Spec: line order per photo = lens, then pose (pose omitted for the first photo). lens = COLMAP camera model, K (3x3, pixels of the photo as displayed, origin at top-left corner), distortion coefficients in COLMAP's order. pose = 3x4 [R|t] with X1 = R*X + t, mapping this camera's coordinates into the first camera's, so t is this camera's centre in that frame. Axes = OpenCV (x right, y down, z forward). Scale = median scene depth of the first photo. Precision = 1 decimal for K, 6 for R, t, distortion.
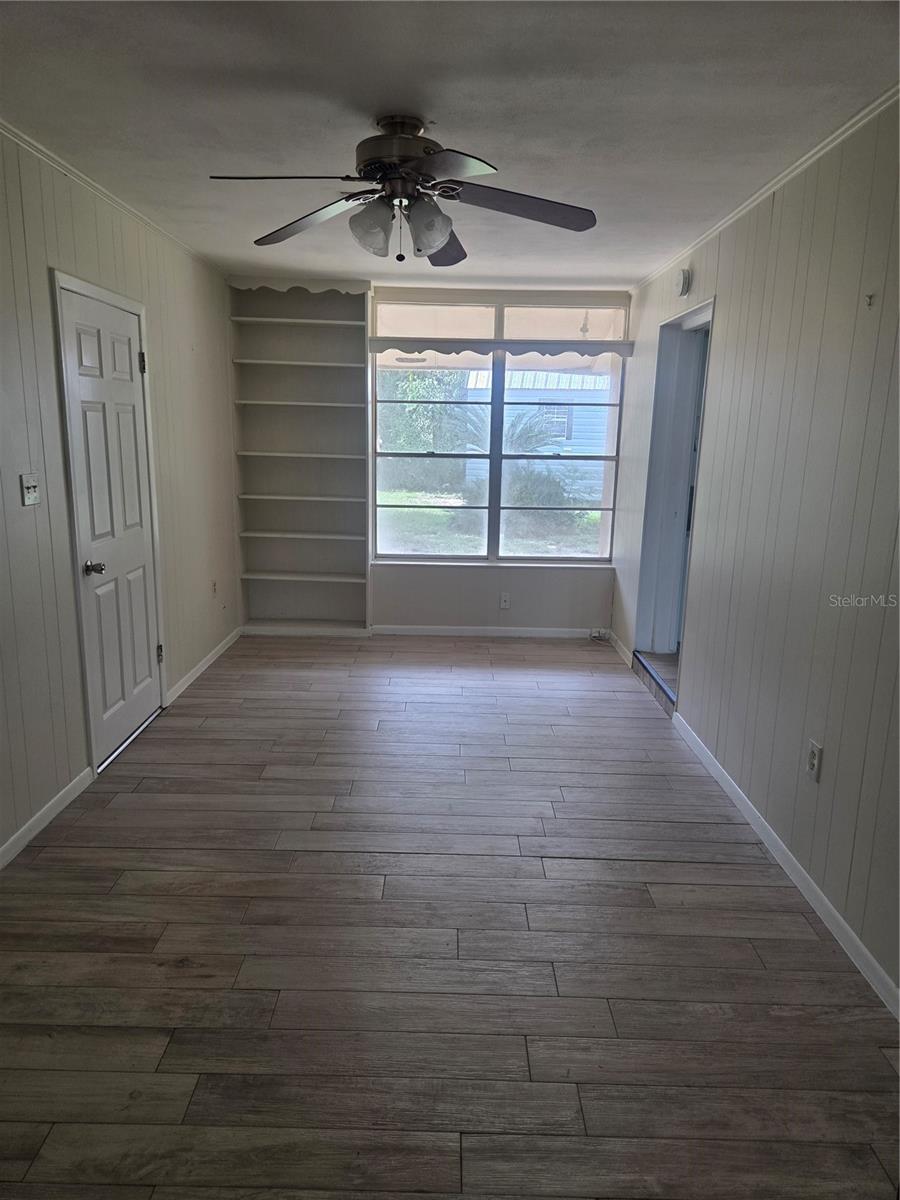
lens RADIAL K [[804.9, 0, 450.0], [0, 804.9, 600.0], [0, 0, 1]] dist [0.073754, -0.067039]
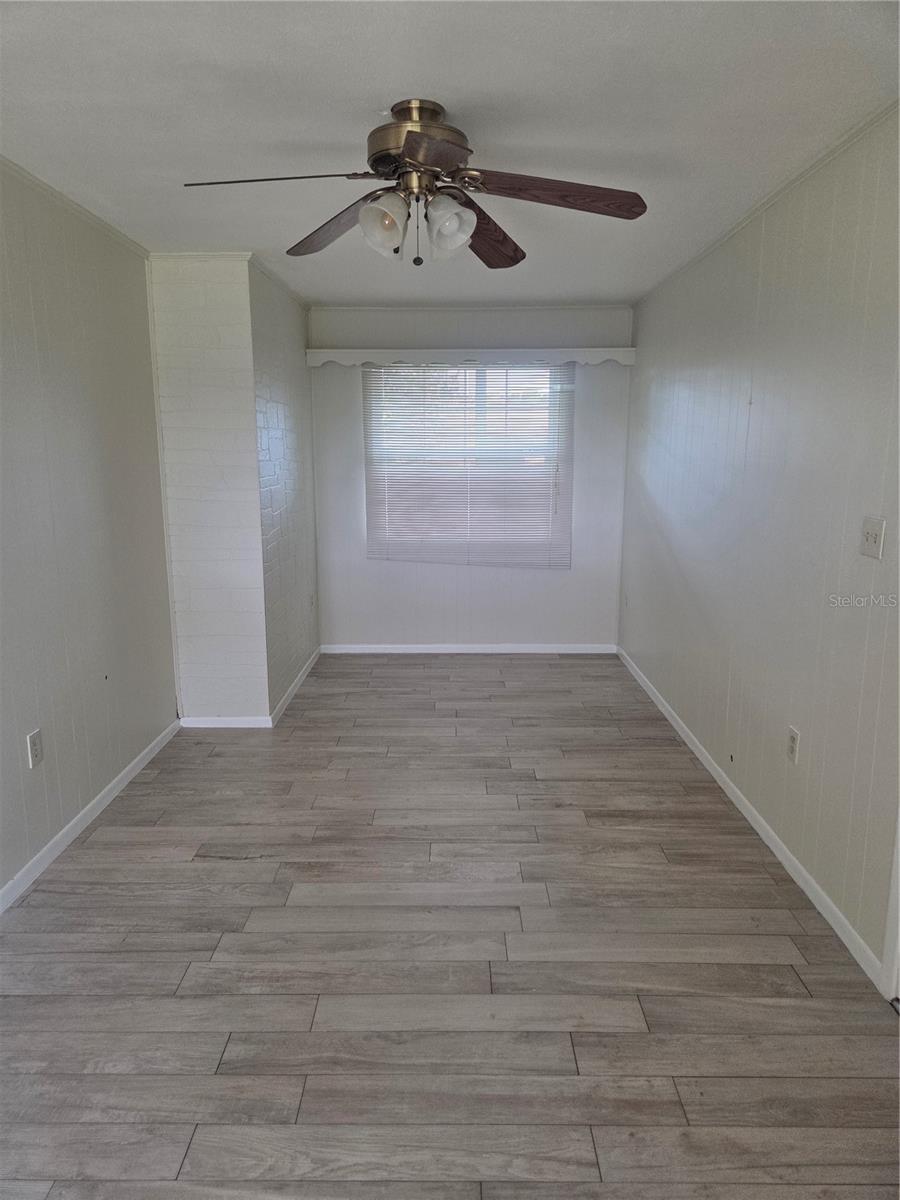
lens RADIAL K [[804.9, 0, 450.0], [0, 804.9, 600.0], [0, 0, 1]] dist [0.073754, -0.067039]
pose [[-0.999844, -0.017626, 0.001010, -0.118341], [-0.015875, 0.922614, 0.385397, -0.462649], [-0.007725, 0.385321, -0.922750, 2.154637]]
